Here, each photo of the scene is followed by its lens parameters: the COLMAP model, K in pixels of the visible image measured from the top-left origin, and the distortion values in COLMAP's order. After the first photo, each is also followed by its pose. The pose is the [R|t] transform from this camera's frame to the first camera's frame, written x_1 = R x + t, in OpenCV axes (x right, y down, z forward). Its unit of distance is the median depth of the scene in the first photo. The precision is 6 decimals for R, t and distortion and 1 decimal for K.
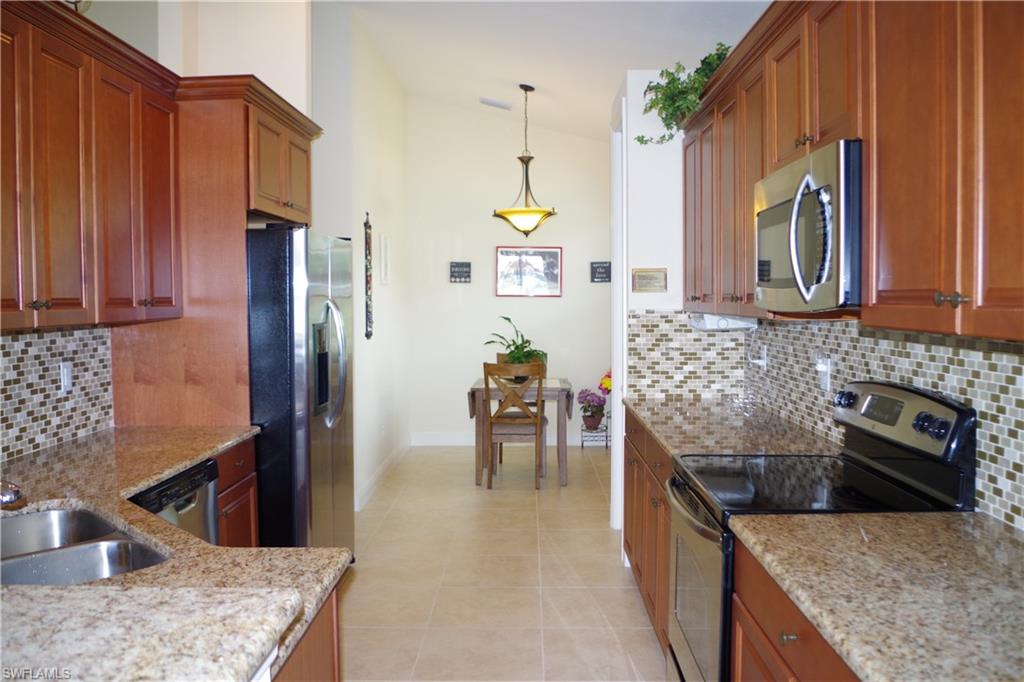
lens RADIAL K [[814.4, 0, 512.7], [0, 814.4, 340.4], [0, 0, 1]] dist [-0.079386, 0.018336]
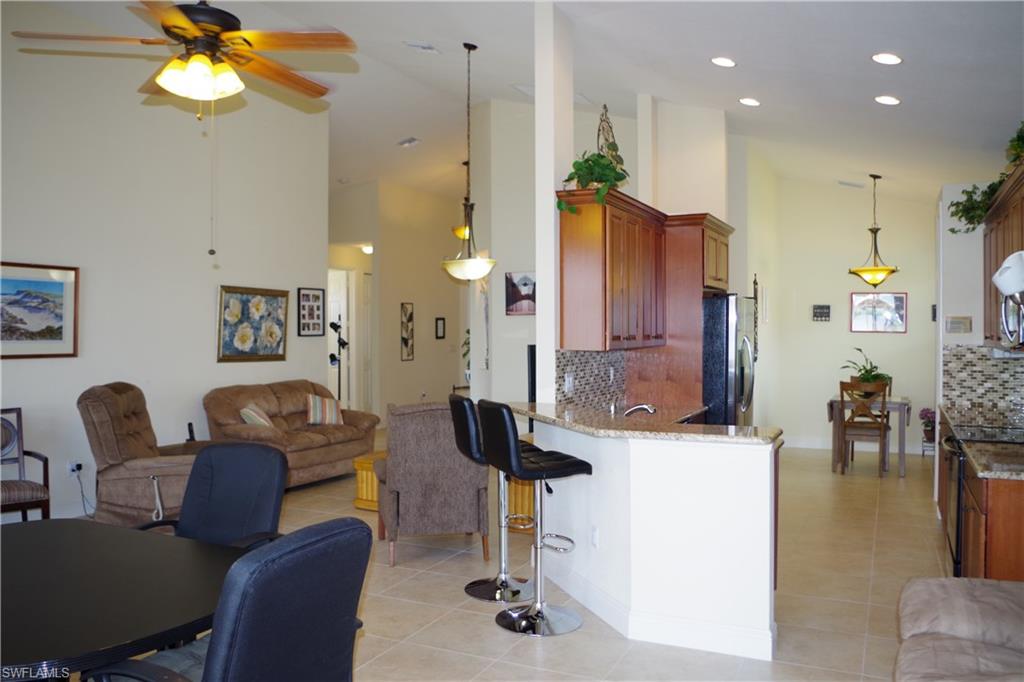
lens RADIAL K [[814.4, 0, 503.8], [0, 814.4, 335.5], [0, 0, 1]] dist [-0.079386, 0.018336]
pose [[0.908618, 0.009749, -0.417514, 0.013630], [-0.027183, 0.998988, -0.035831, 0.014166], [0.416743, 0.043906, 0.907964, -0.461002]]
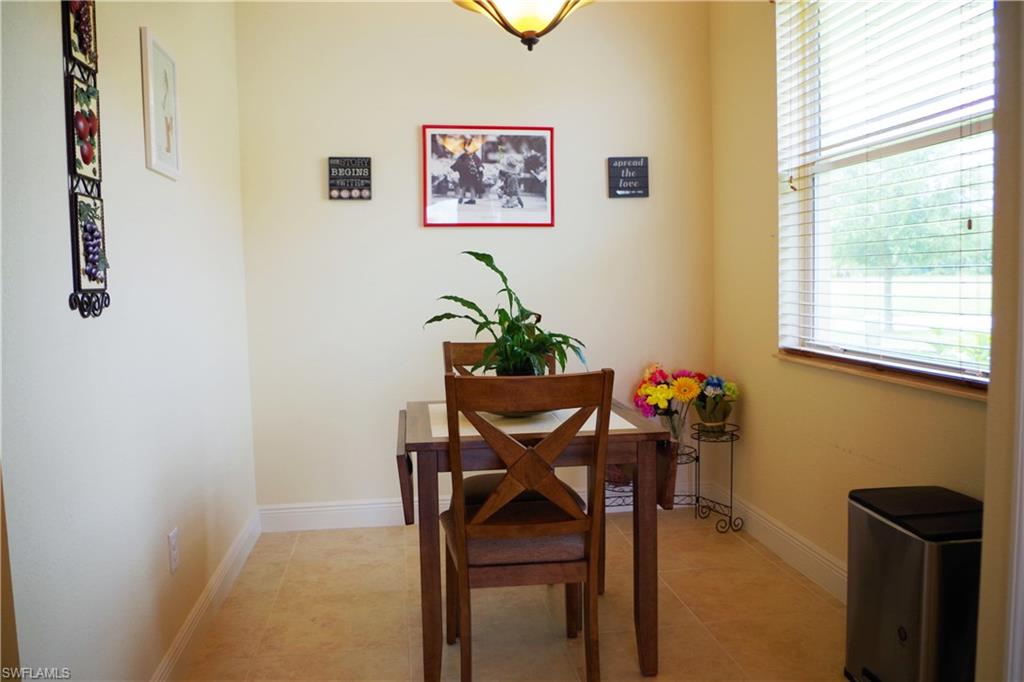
lens RADIAL K [[814.4, 0, 515.8], [0, 814.4, 345.8], [0, 0, 1]] dist [-0.079386, 0.018336]
pose [[0.986647, -0.029560, 0.160170, -0.059785], [0.024182, 0.999080, 0.035423, 0.003401], [-0.161070, -0.031077, 0.986454, 0.637465]]
